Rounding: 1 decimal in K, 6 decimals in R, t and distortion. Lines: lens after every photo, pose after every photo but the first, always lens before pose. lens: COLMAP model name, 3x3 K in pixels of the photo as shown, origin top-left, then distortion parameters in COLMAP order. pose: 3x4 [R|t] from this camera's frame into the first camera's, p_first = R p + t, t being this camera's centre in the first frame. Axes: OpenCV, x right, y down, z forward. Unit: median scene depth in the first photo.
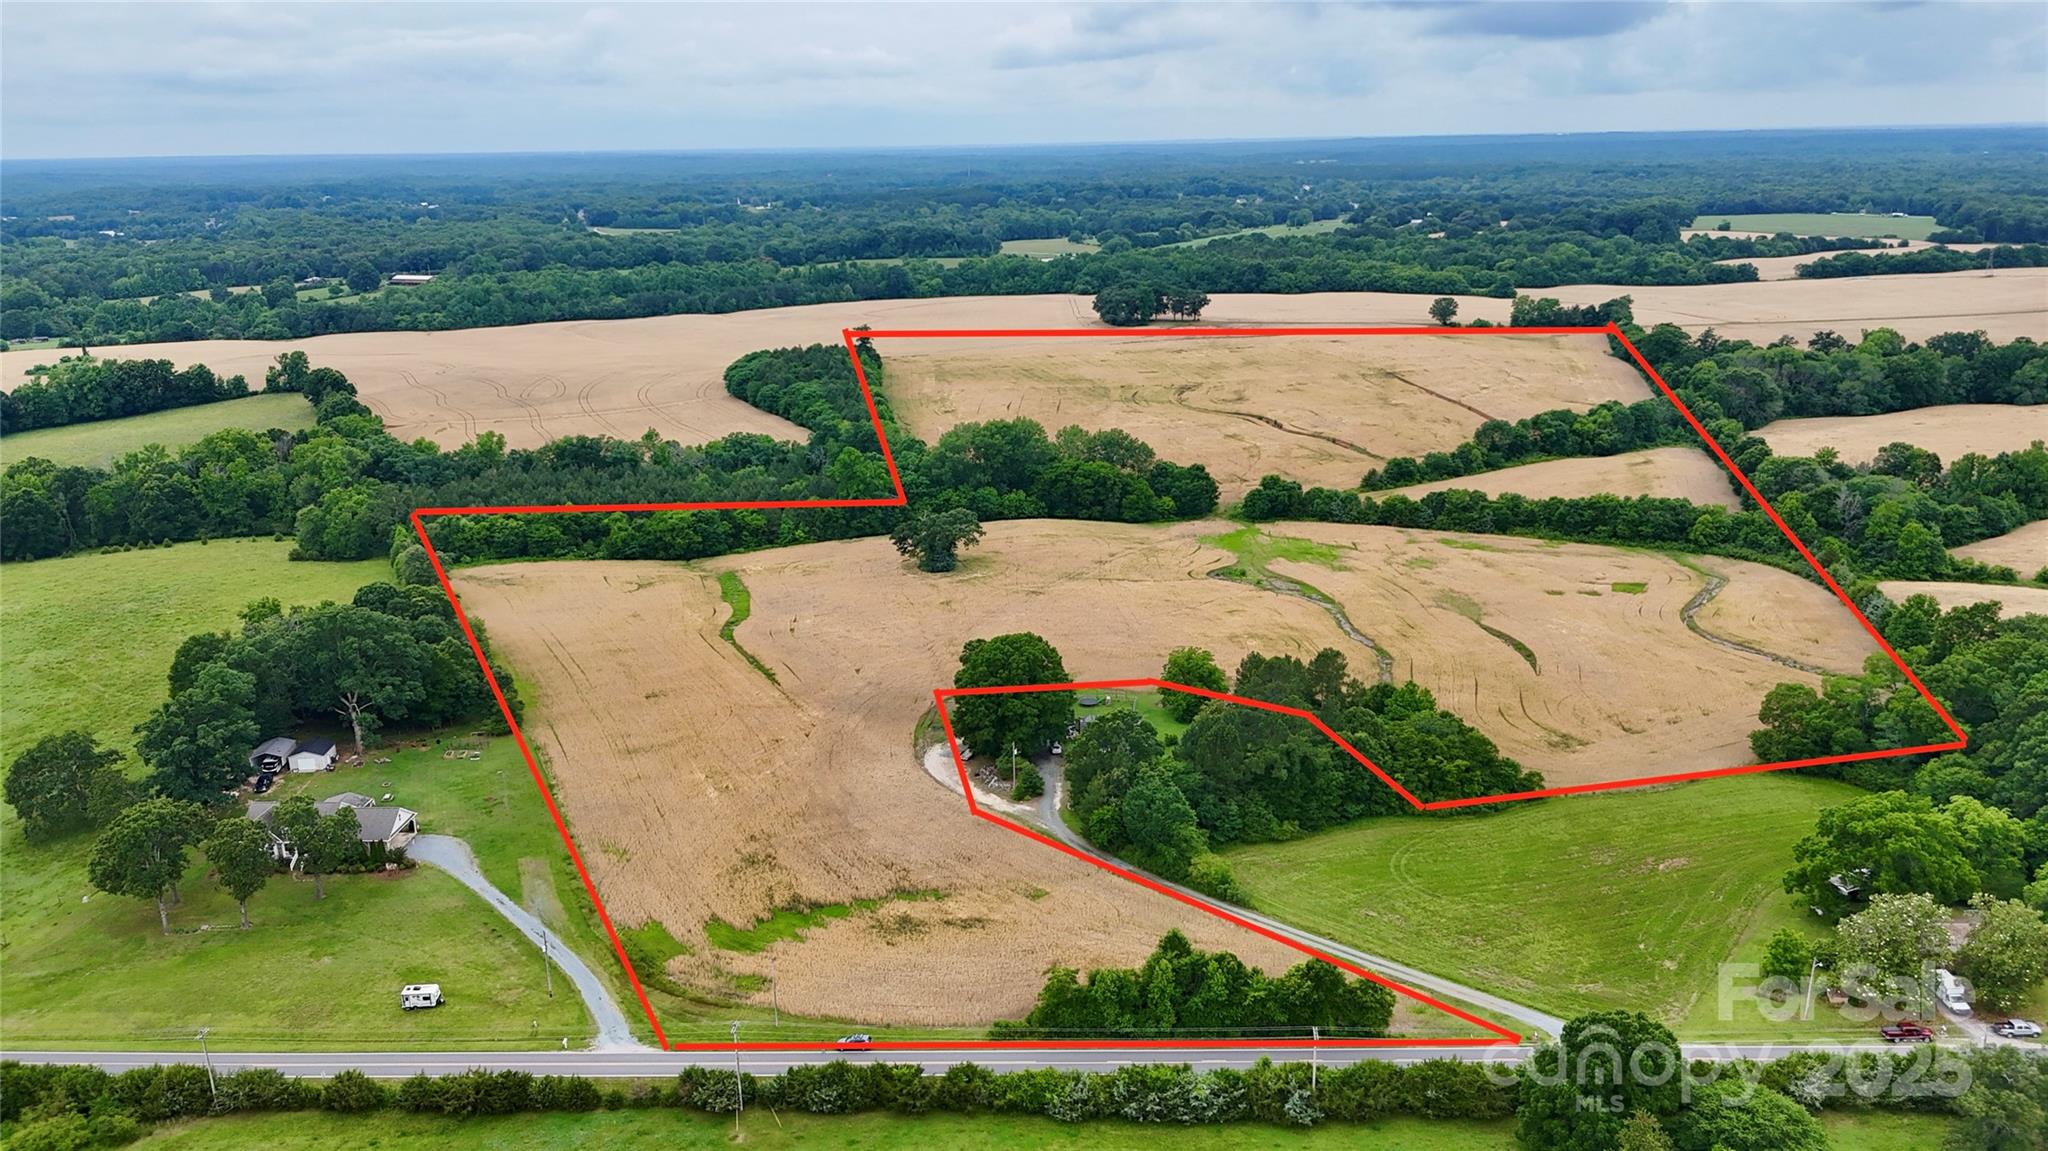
lens RADIAL K [[1503.7, 0, 1035.5], [0, 1503.7, 578.9], [0, 0, 1]] dist [0.073481, -0.080545]
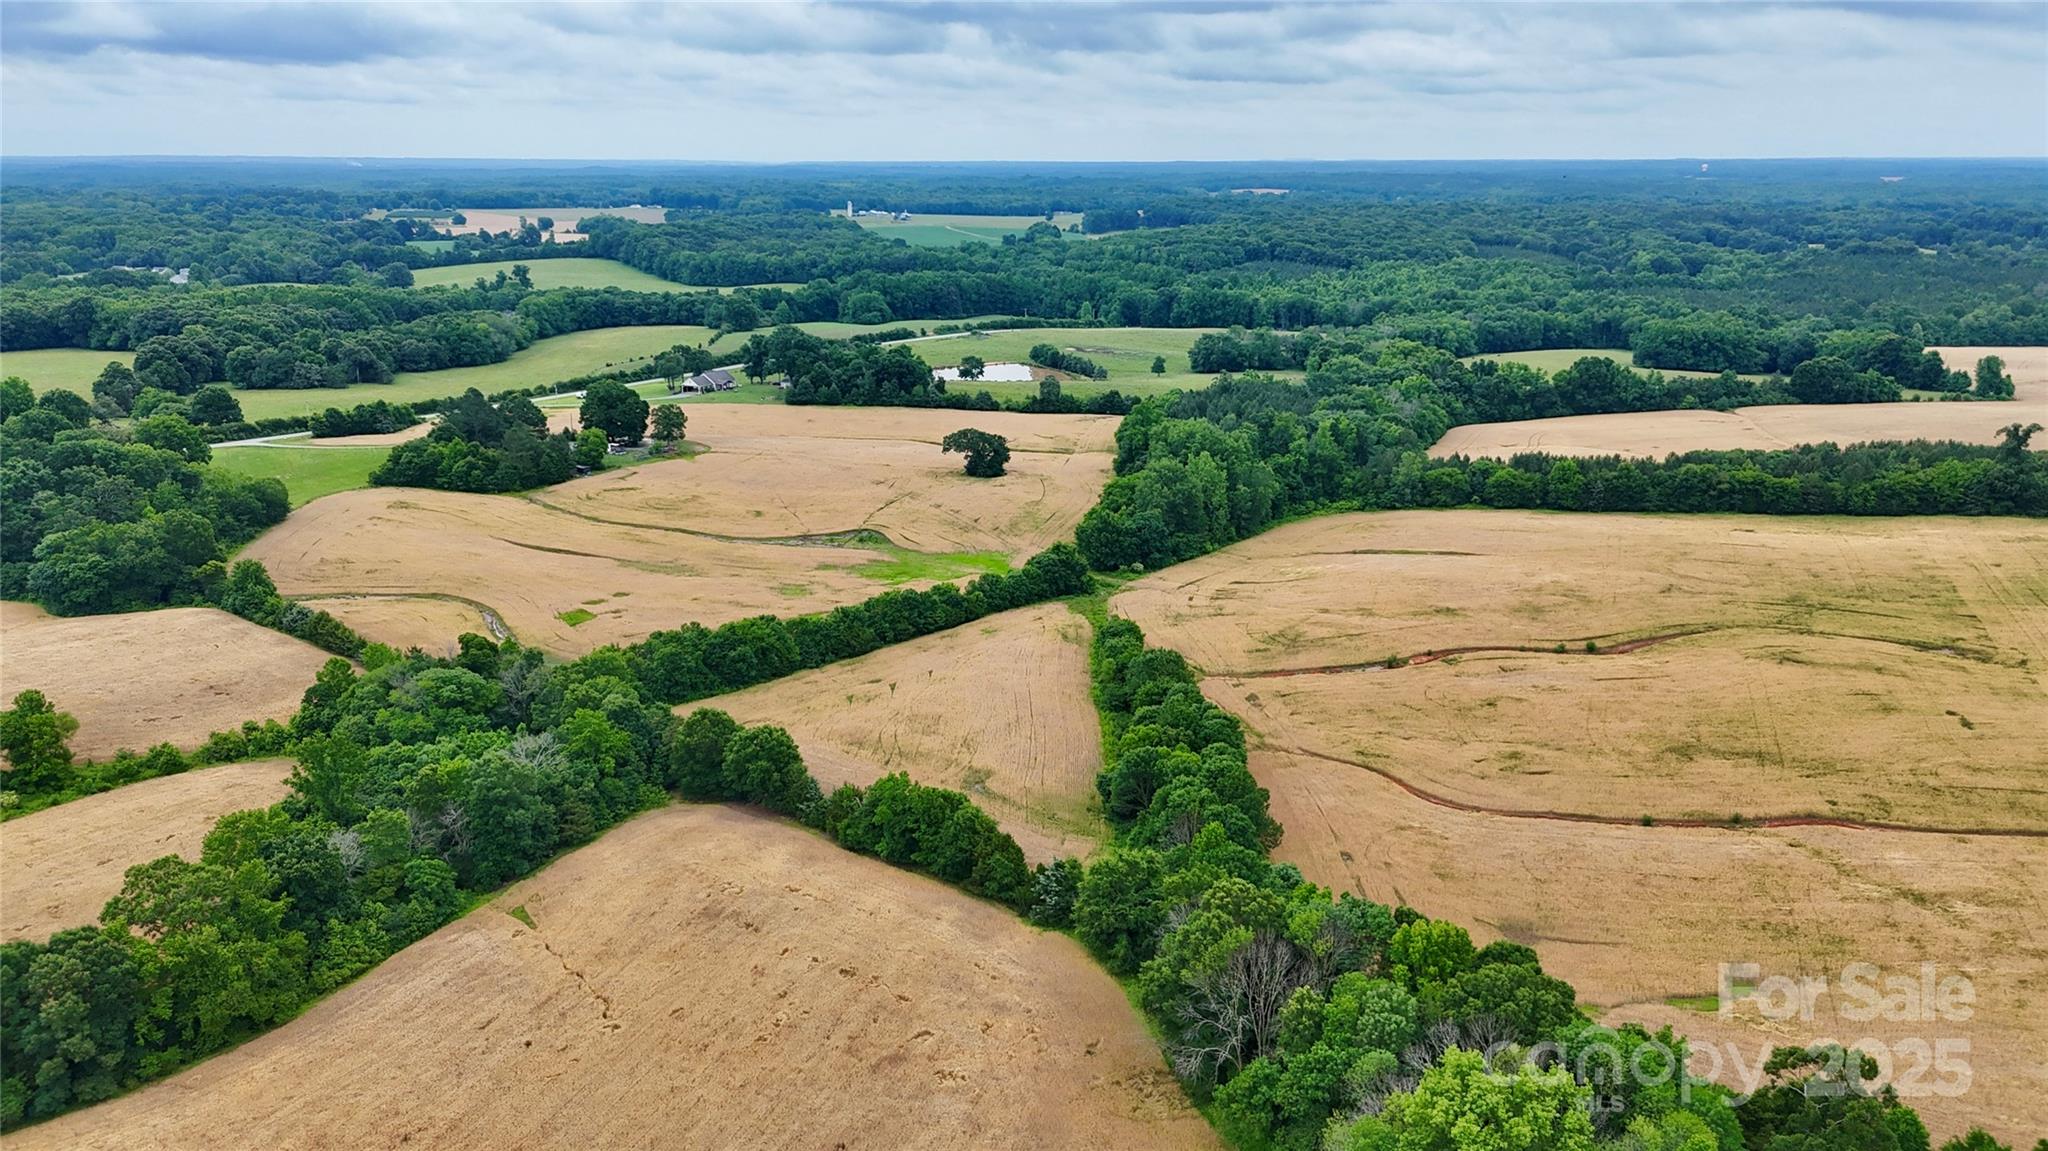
lens RADIAL K [[1503.7, 0, 1032.5], [0, 1503.7, 665.4], [0, 0, 1]] dist [0.073481, -0.080545]
pose [[-0.423818, 0.306491, -0.852315, 0.900142], [-0.247710, 0.865911, 0.434555, -0.370715], [0.871216, 0.395299, -0.291068, 1.276861]]
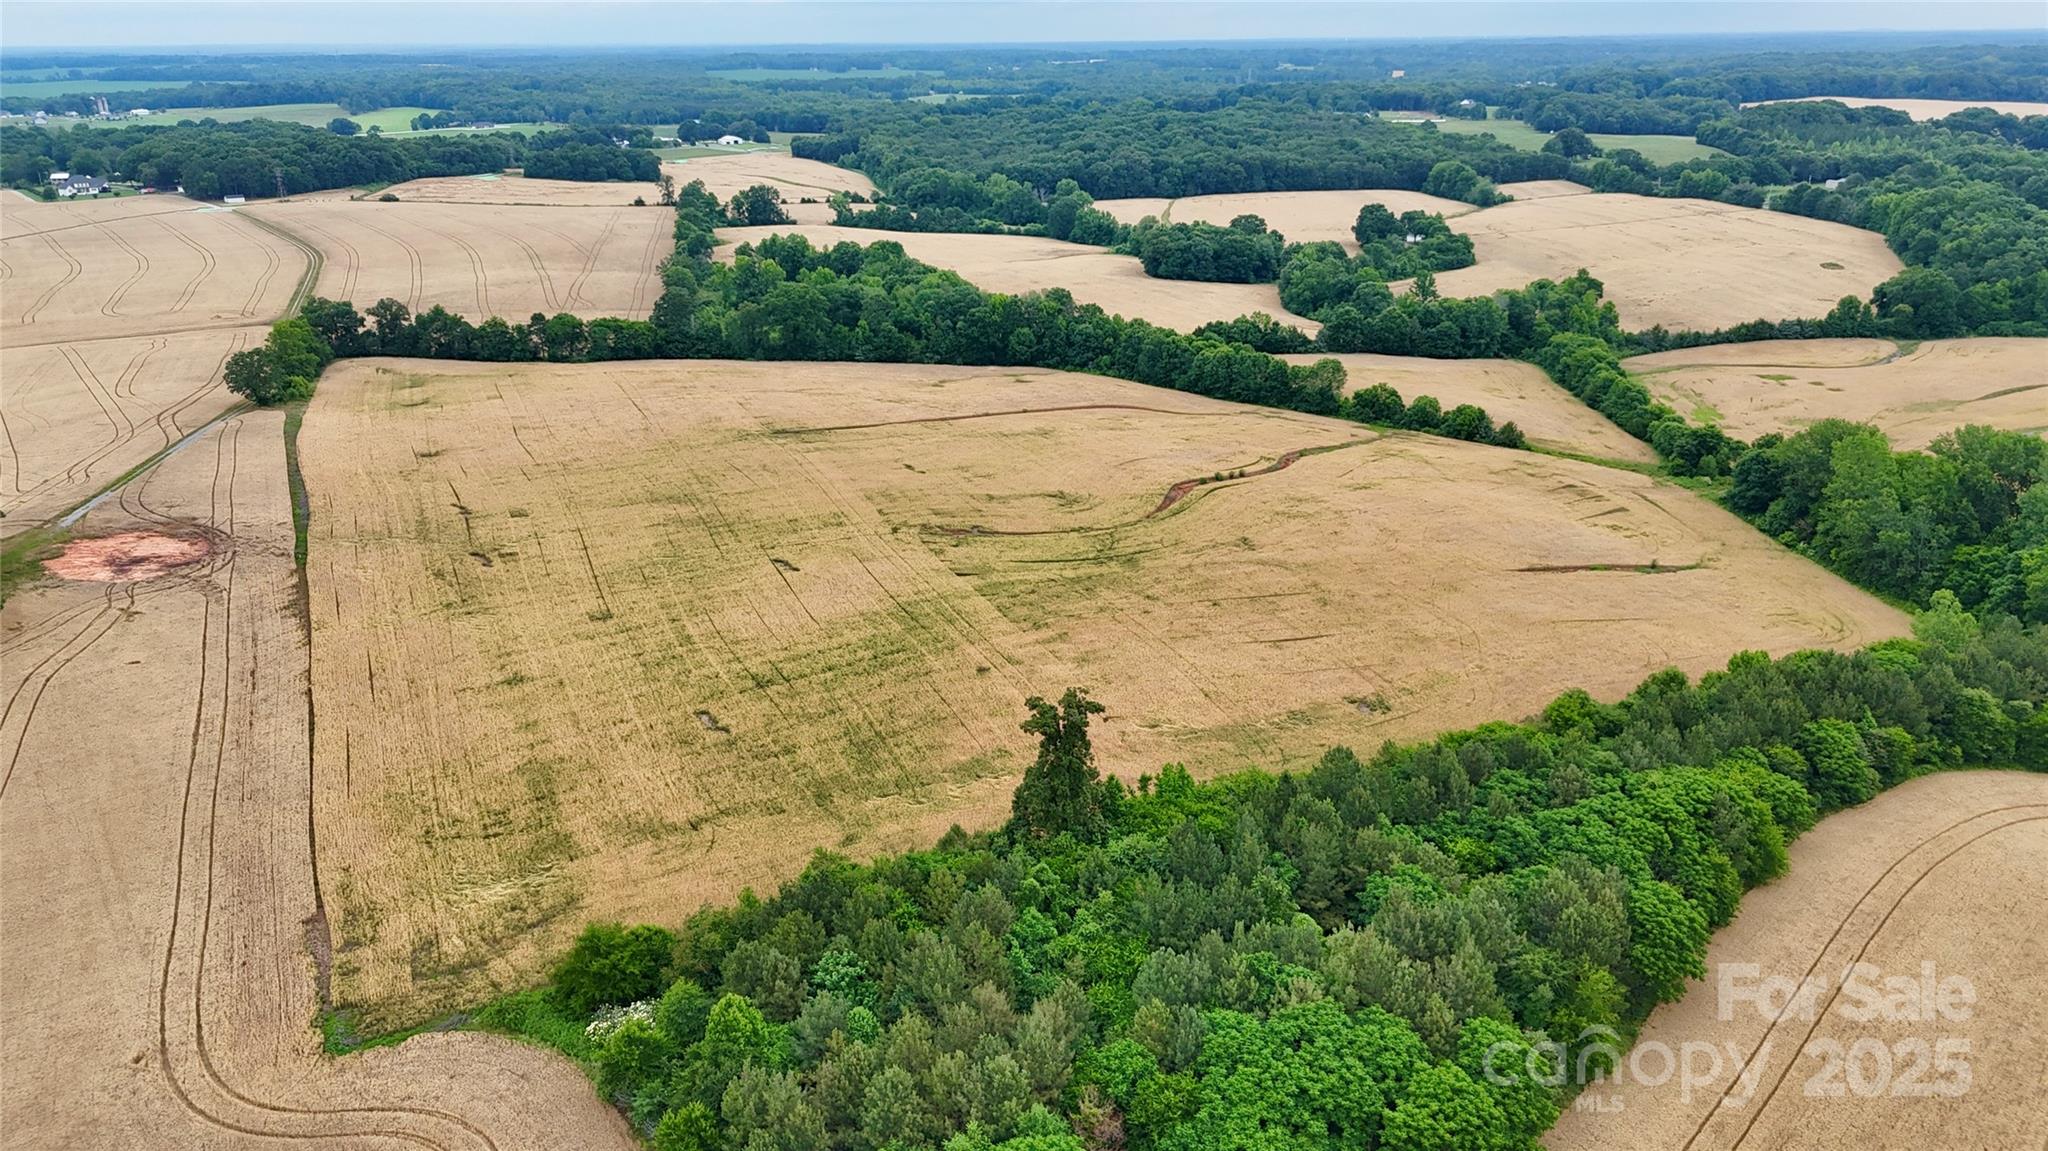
lens RADIAL K [[1503.7, 0, 1031.3], [0, 1503.7, 585.0], [0, 0, 1]] dist [0.073481, -0.080545]
pose [[-0.305703, -0.306274, 0.901522, -0.495746], [0.281496, 0.875450, 0.392870, -0.419971], [-0.909564, 0.373876, -0.181413, 1.531712]]
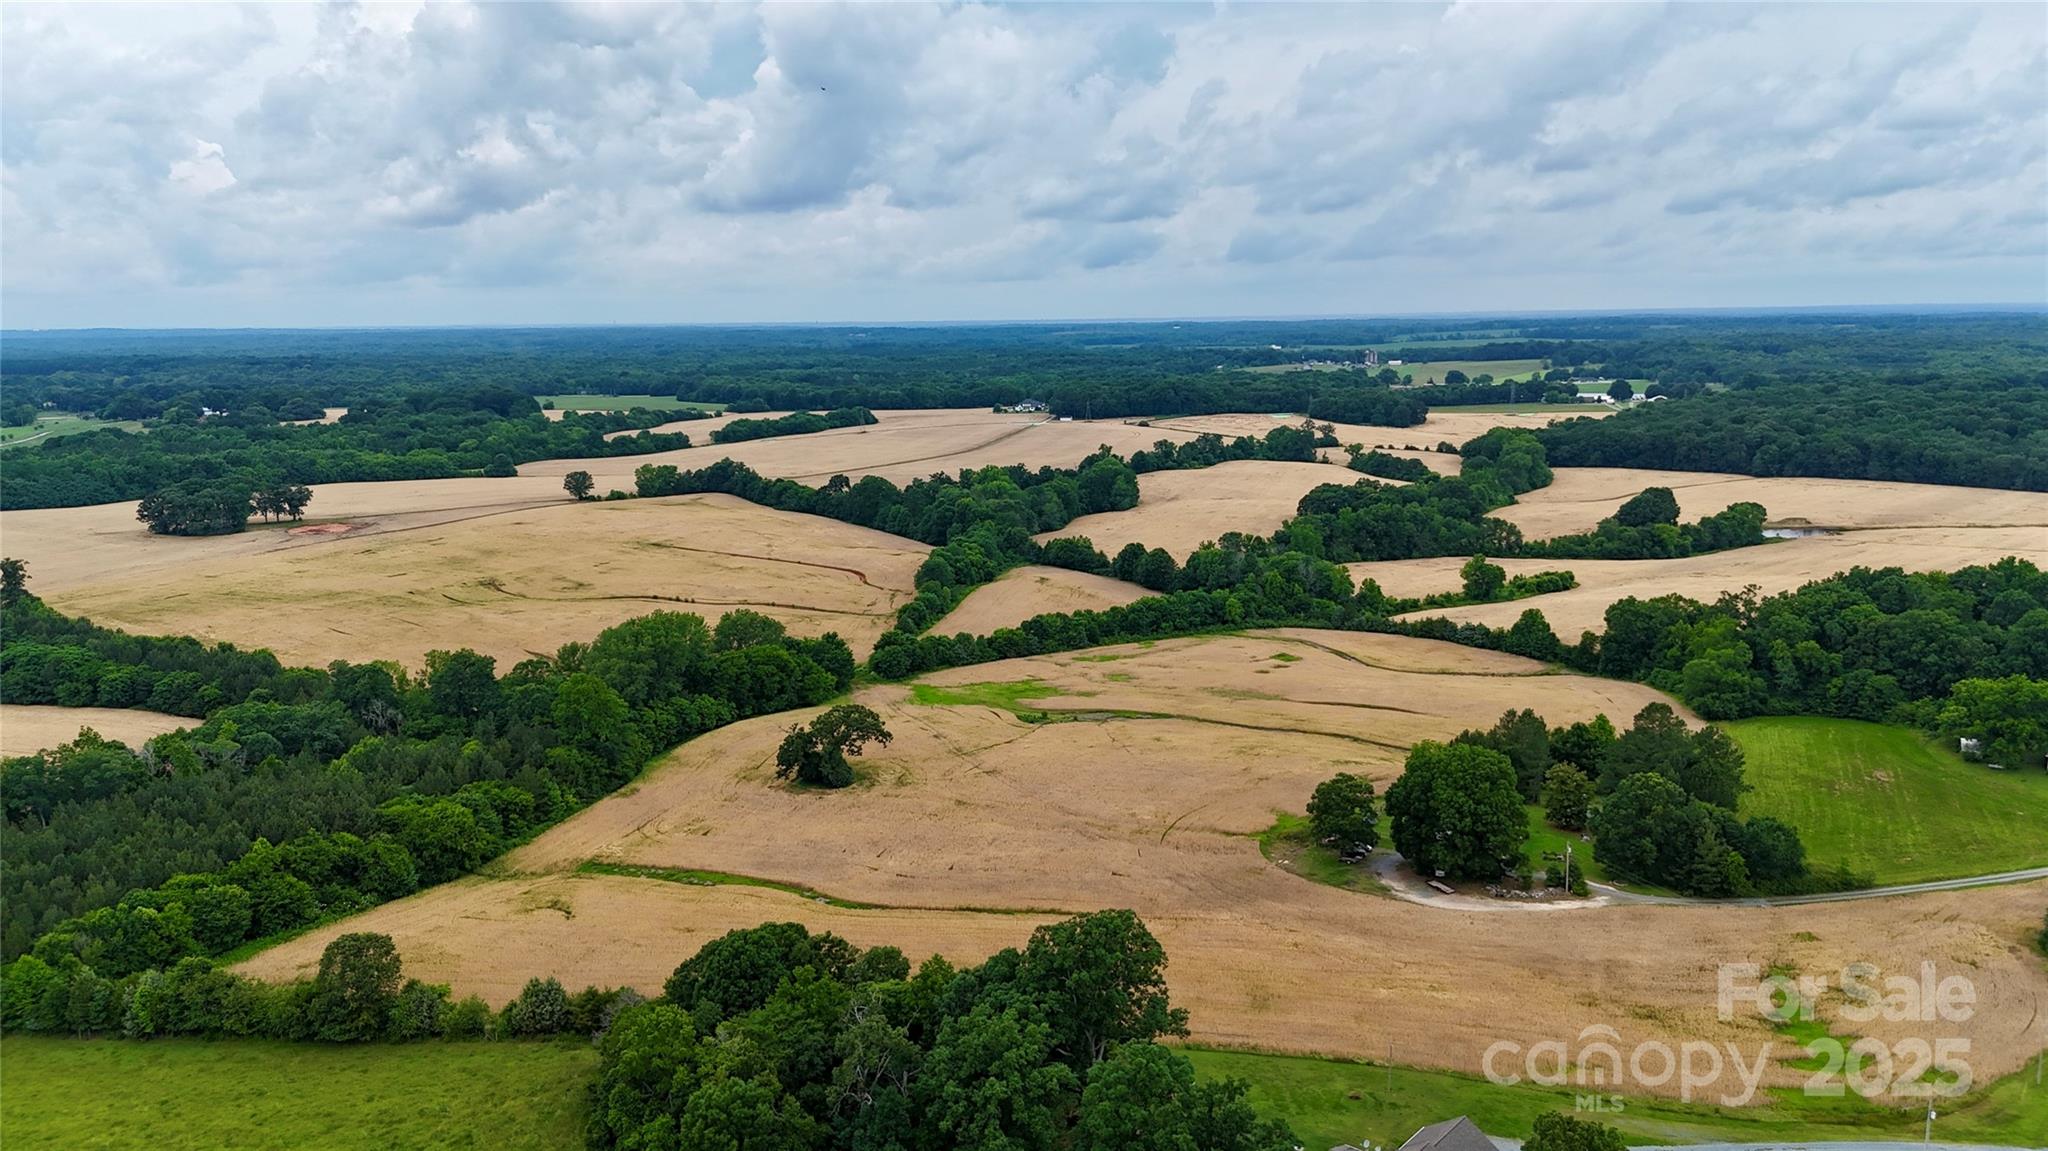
lens RADIAL K [[1503.7, 0, 1033.6], [0, 1503.7, 561.4], [0, 0, 1]] dist [0.073481, -0.080545]
pose [[0.609697, -0.118963, 0.783656, -0.546365], [0.223952, 0.974244, -0.026343, -0.068183], [-0.760339, 0.191563, 0.620636, 0.331803]]
